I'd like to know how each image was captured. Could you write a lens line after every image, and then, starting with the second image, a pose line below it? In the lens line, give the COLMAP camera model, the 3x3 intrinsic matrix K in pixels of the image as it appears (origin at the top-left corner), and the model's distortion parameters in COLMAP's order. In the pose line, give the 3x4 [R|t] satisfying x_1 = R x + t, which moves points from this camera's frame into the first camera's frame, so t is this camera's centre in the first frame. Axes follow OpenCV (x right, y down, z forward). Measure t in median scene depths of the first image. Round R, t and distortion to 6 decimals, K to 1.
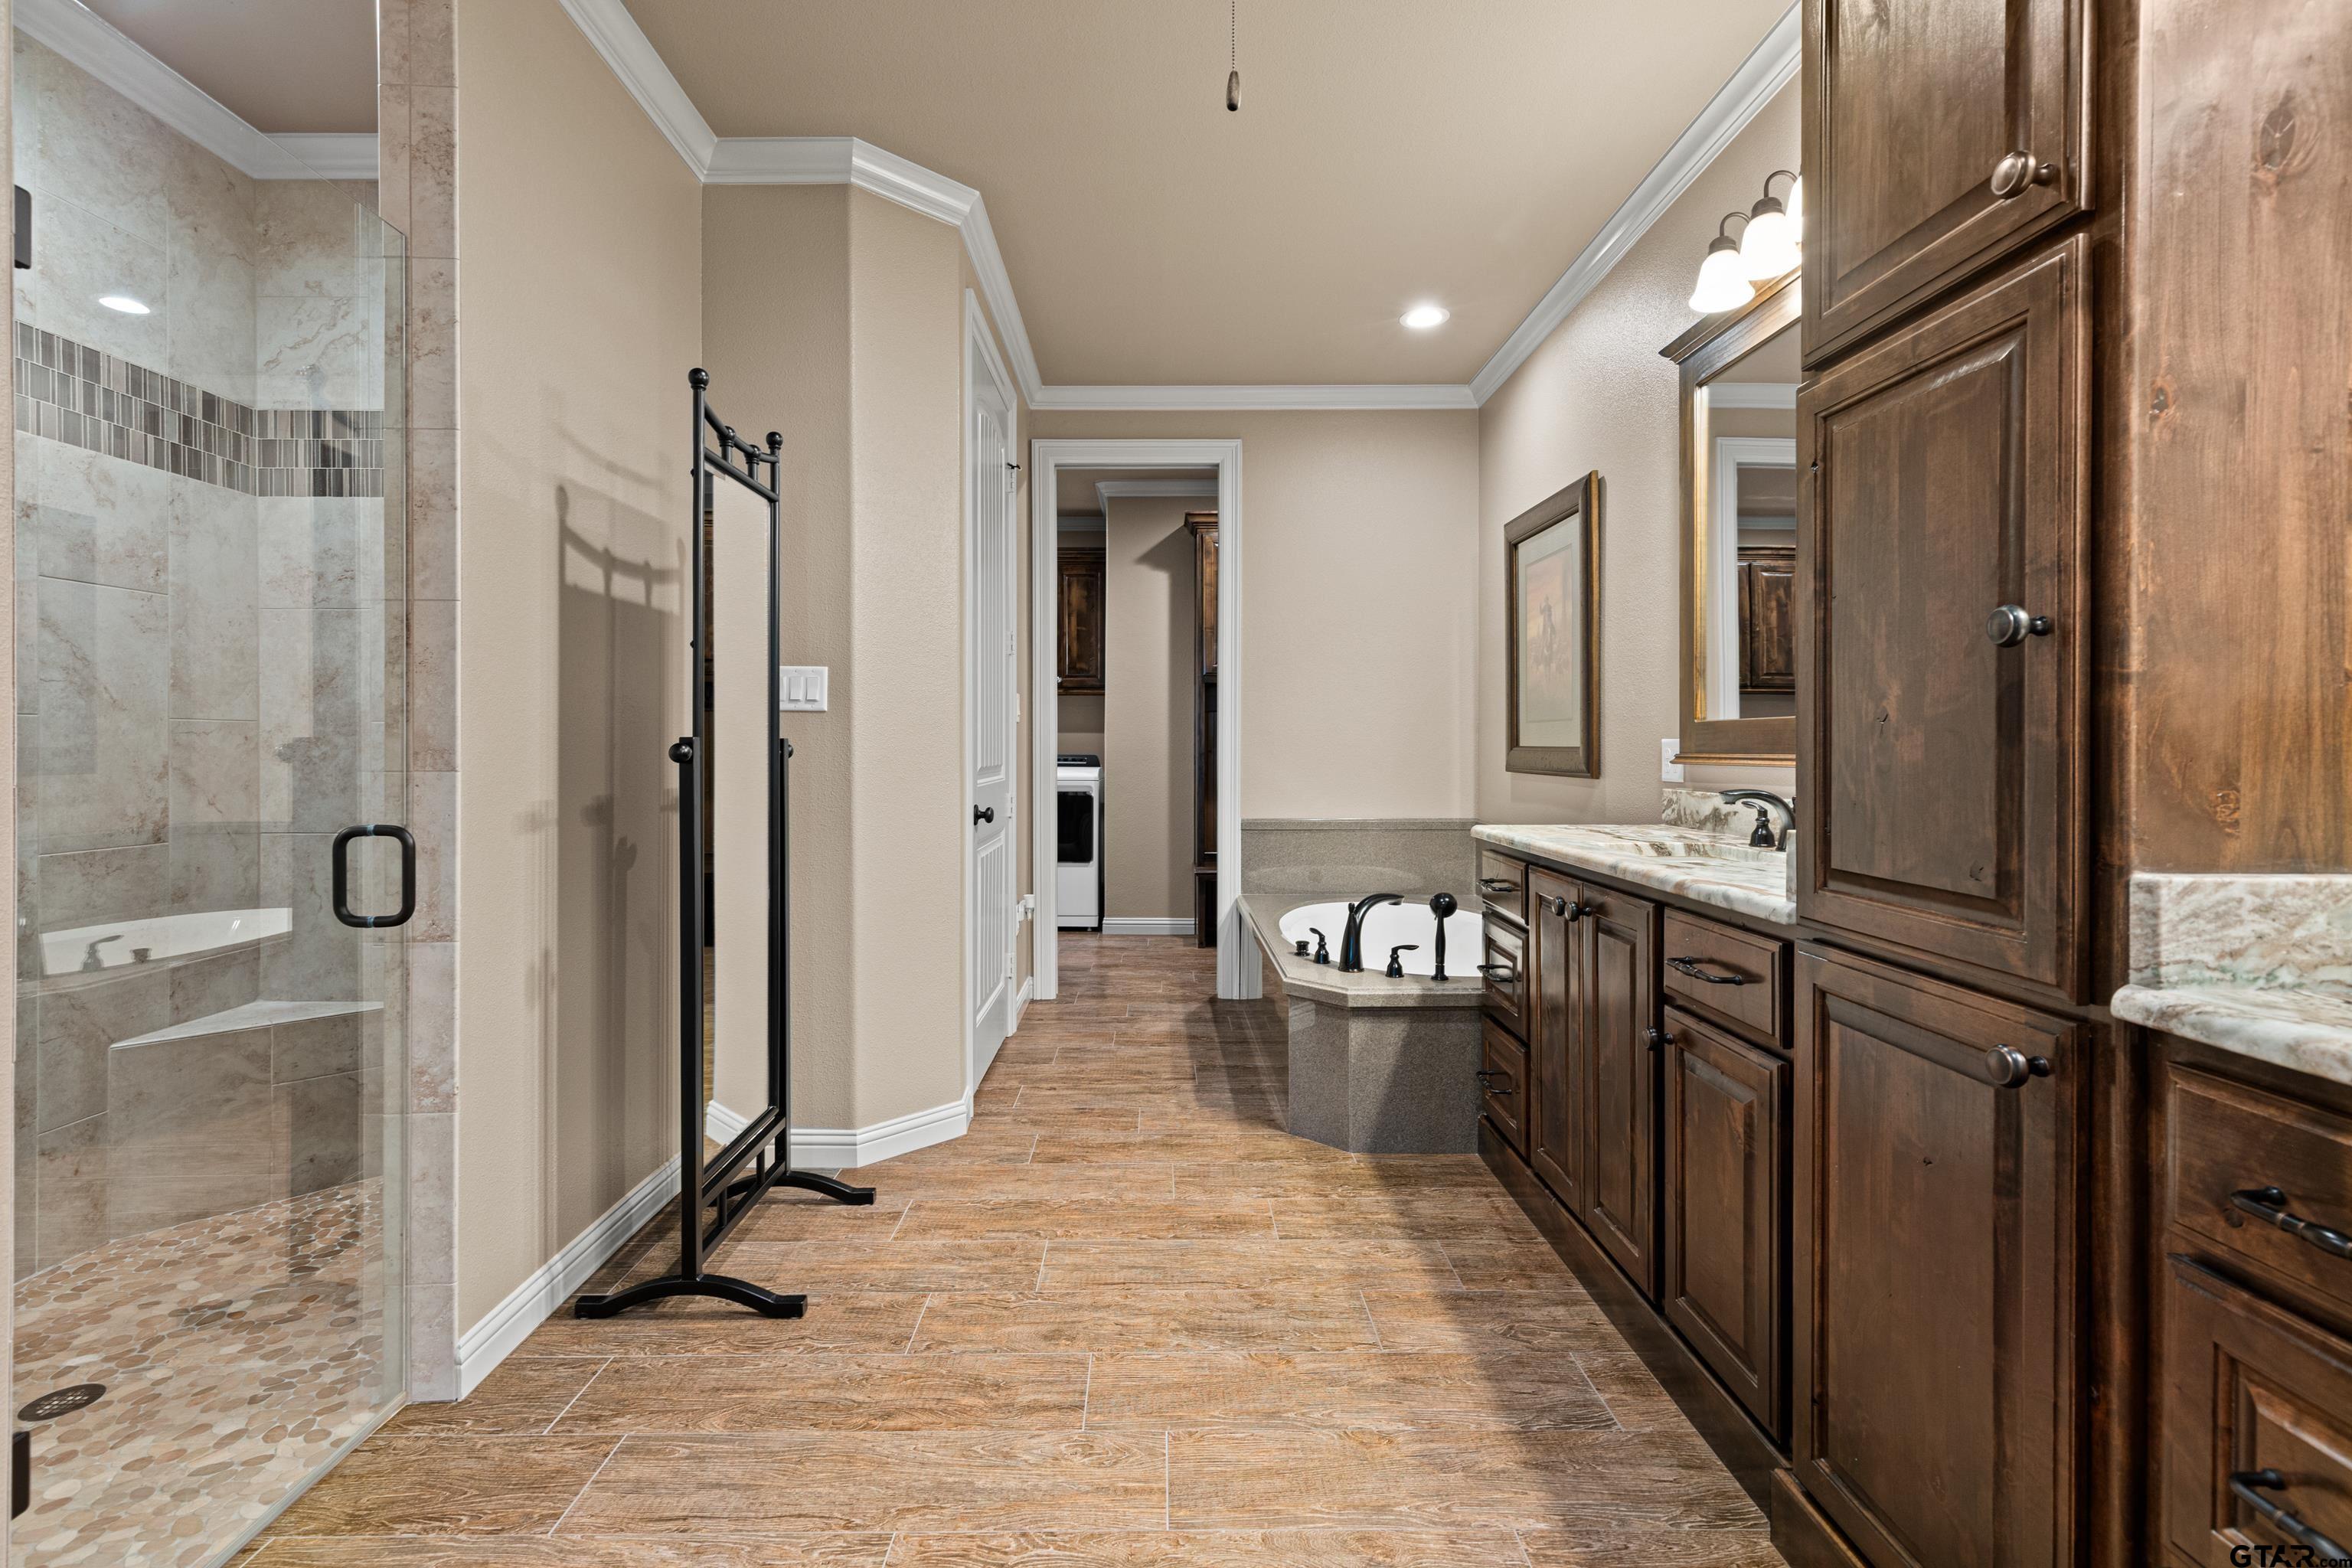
lens RADIAL K [[1064.3, 0, 1149.1], [0, 1064.3, 748.5], [0, 0, 1]] dist [0.005120, -0.001991]
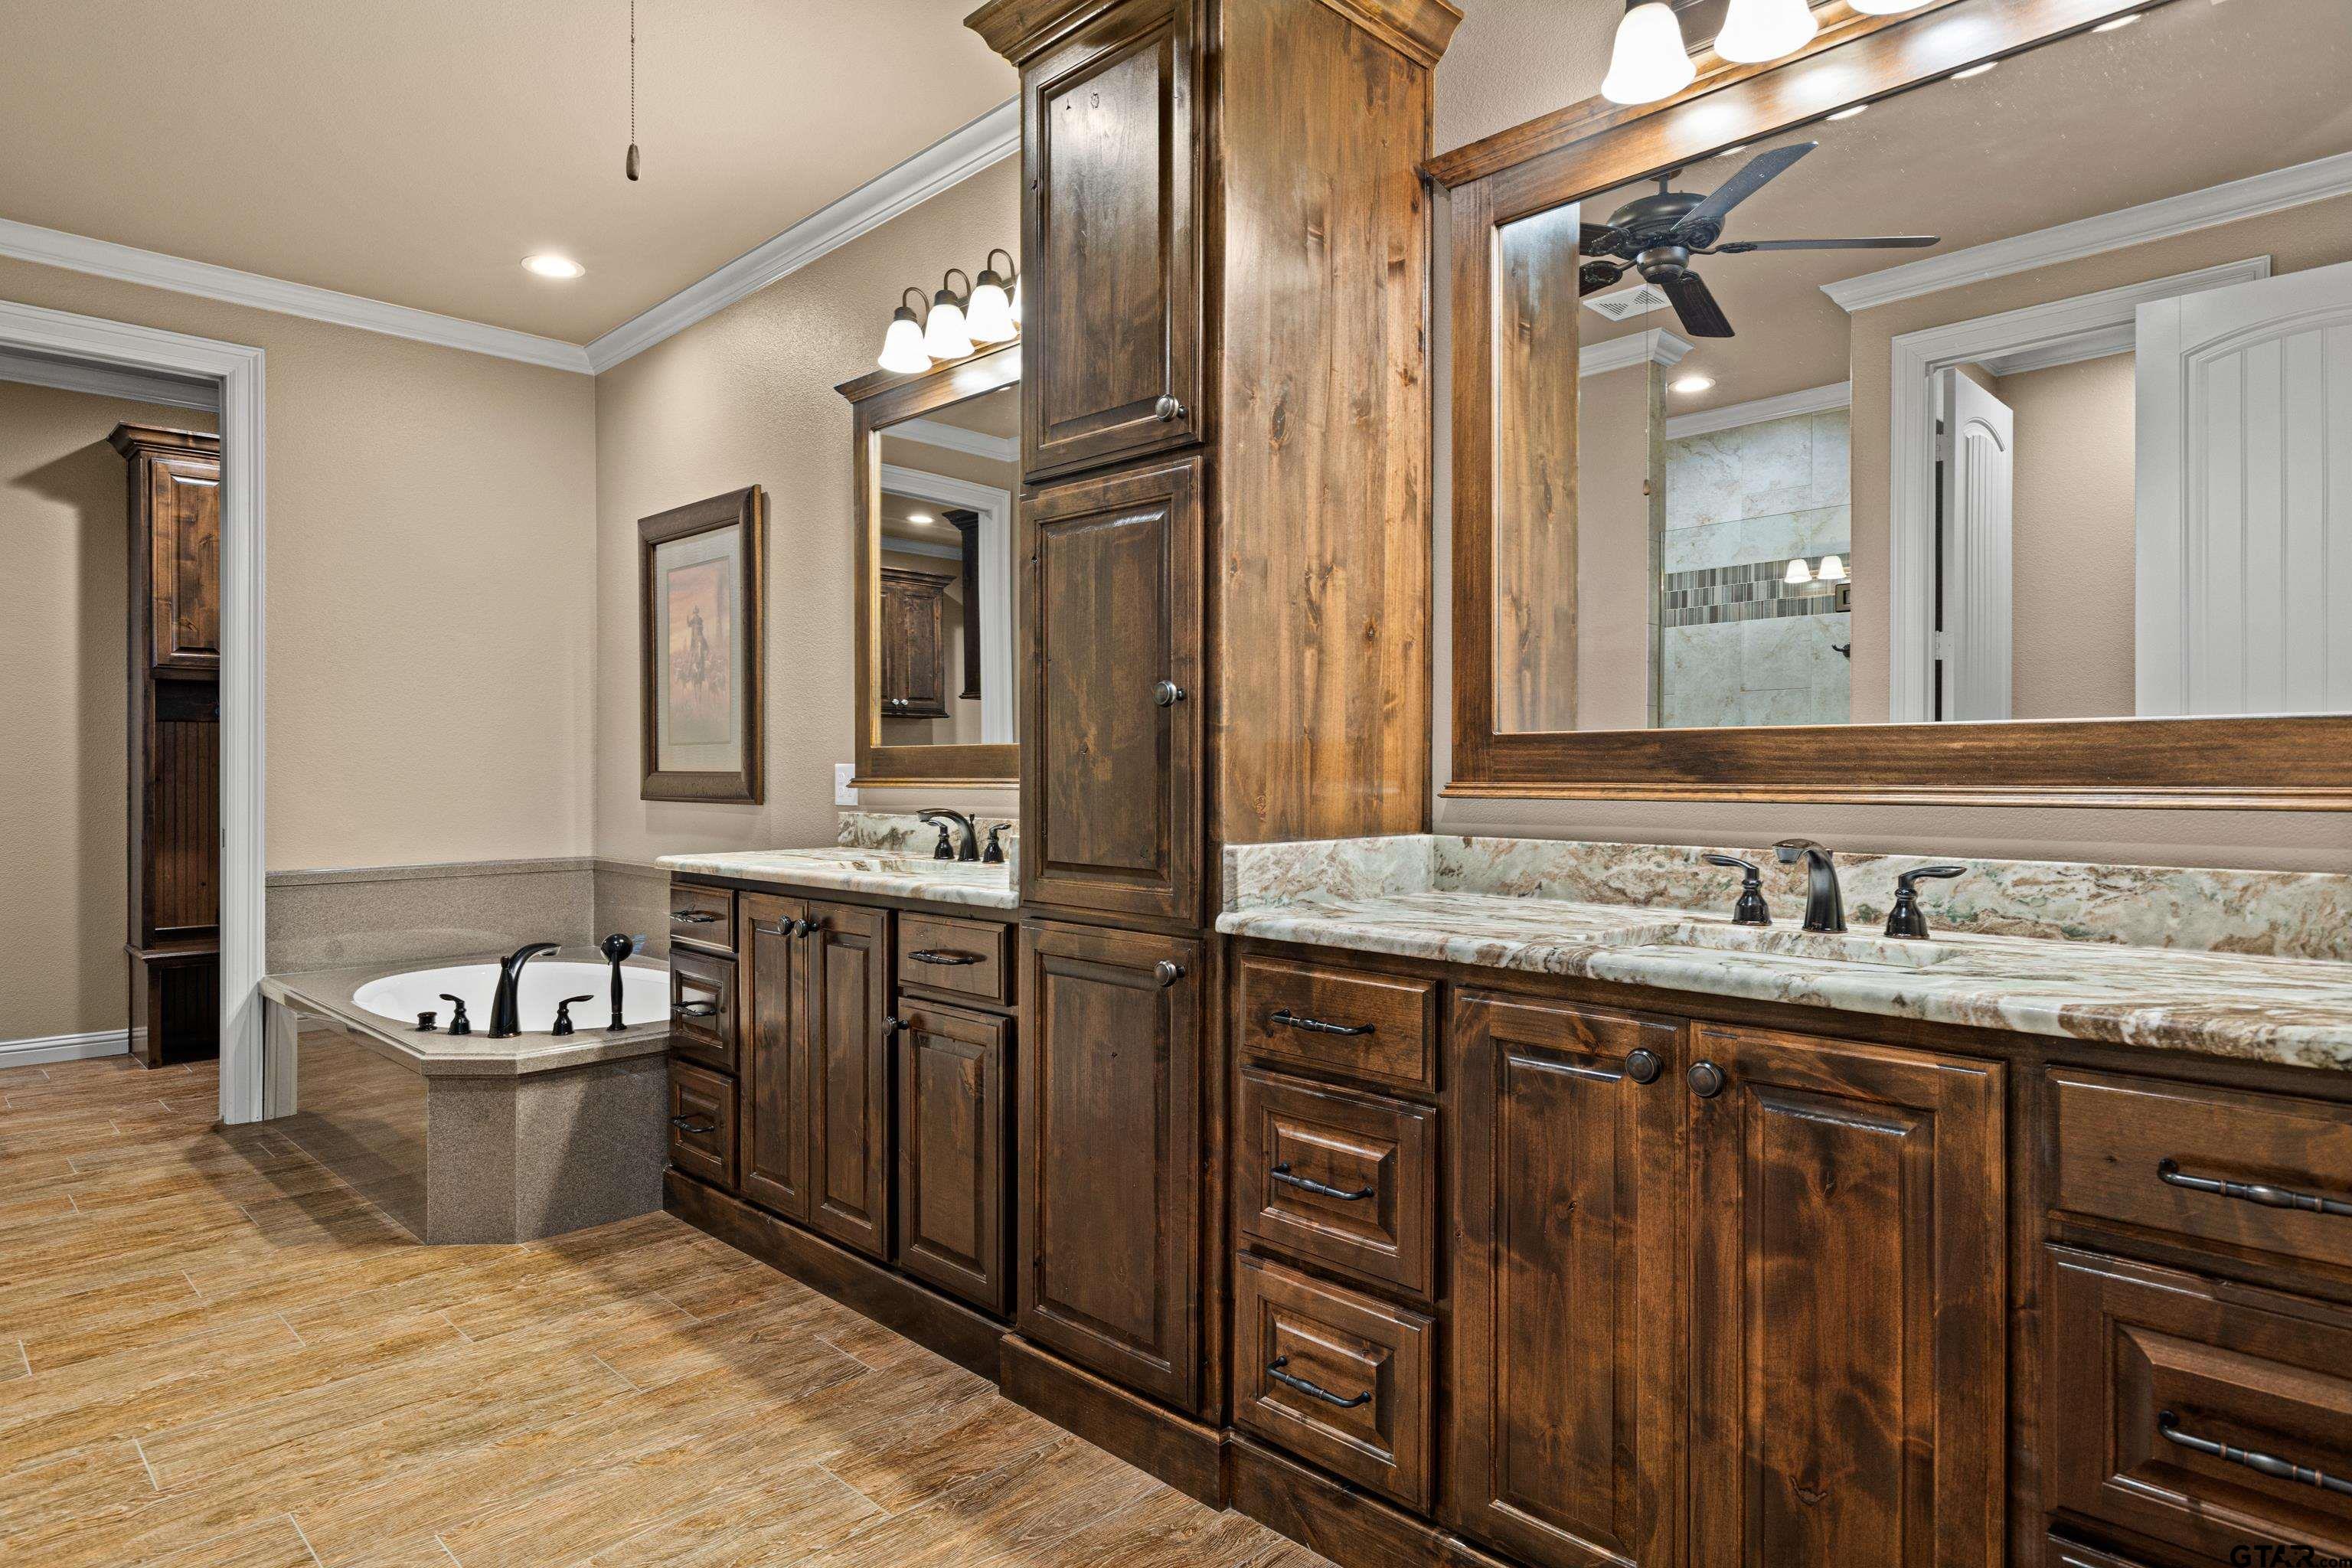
lens RADIAL K [[1293.2, 0, 1180.9], [0, 1293.2, 778.4], [0, 0, 1]] dist [-0.001751, -0.000767]
pose [[0.706924, -0.005715, 0.707266, -0.260430], [0.003294, 0.999983, 0.004787, 0.000529], [-0.707282, -0.001055, 0.706931, -0.179835]]
